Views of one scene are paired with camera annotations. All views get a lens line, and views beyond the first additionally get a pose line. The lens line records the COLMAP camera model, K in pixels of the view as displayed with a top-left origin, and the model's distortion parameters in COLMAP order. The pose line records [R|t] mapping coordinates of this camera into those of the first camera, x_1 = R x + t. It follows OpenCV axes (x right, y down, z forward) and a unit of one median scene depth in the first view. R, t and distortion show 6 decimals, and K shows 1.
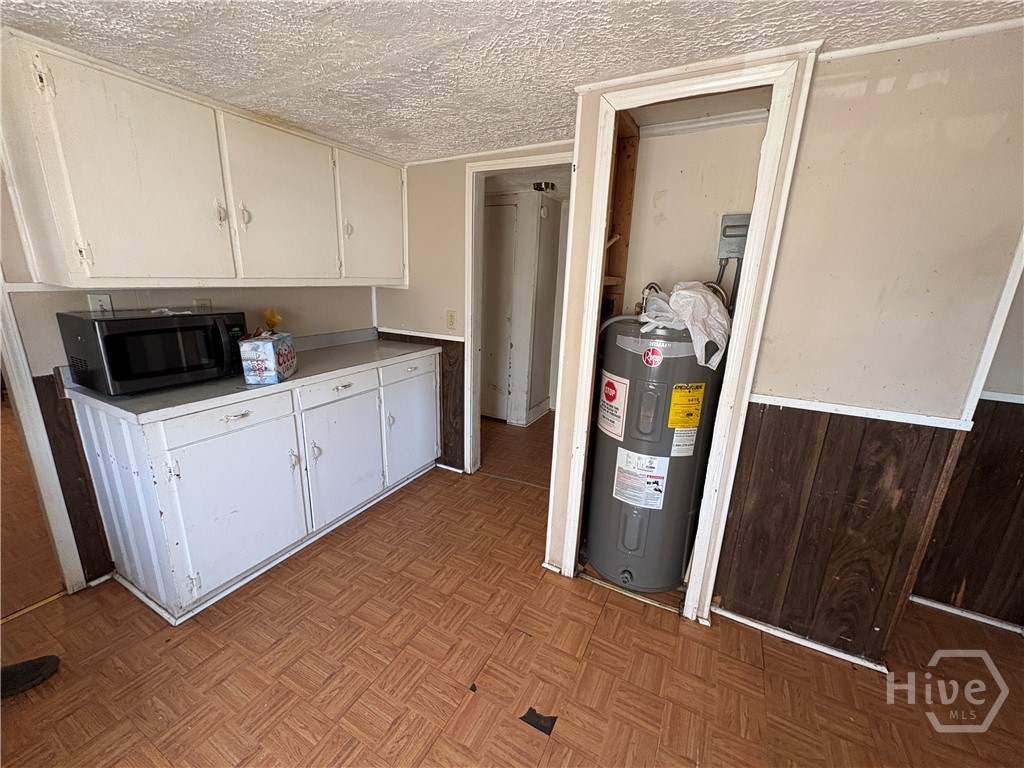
lens RADIAL K [[409.0, 0, 509.9], [0, 409.0, 383.4], [0, 0, 1]] dist [-0.000747, -0.000076]
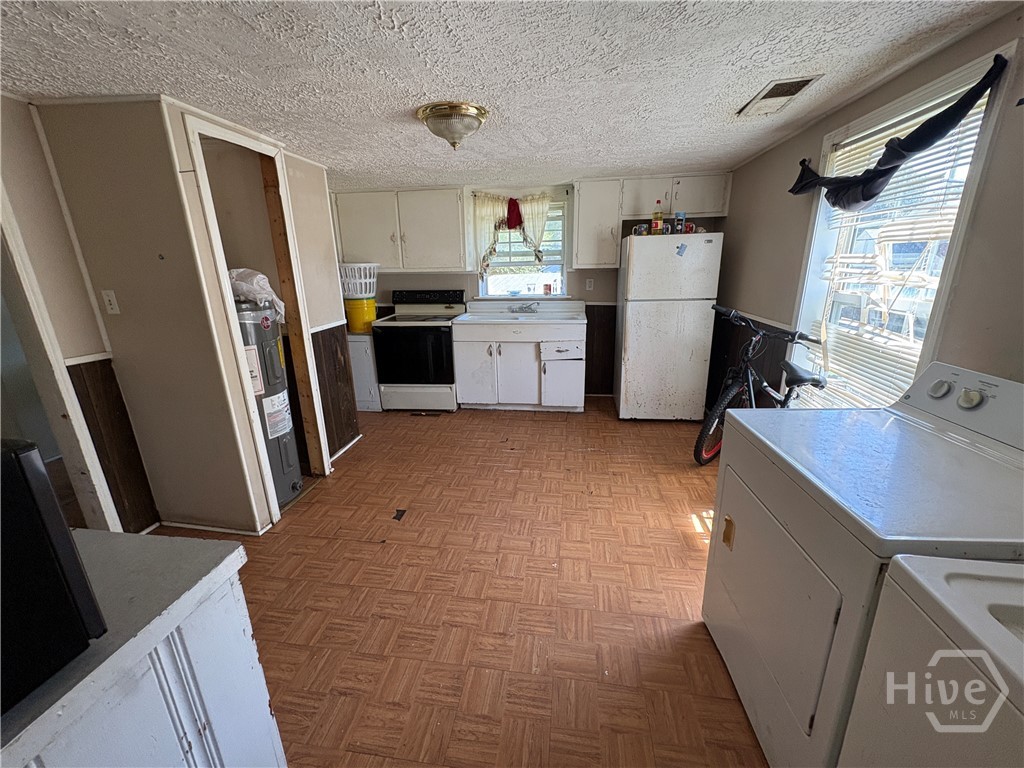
lens RADIAL K [[409.0, 0, 511.9], [0, 409.0, 383.0], [0, 0, 1]] dist [-0.000747, -0.000076]
pose [[-0.336880, -0.283429, 0.897875, -1.286634], [0.251841, 0.891747, 0.375985, -0.198934], [-0.907242, 0.352783, -0.229033, 0.636633]]
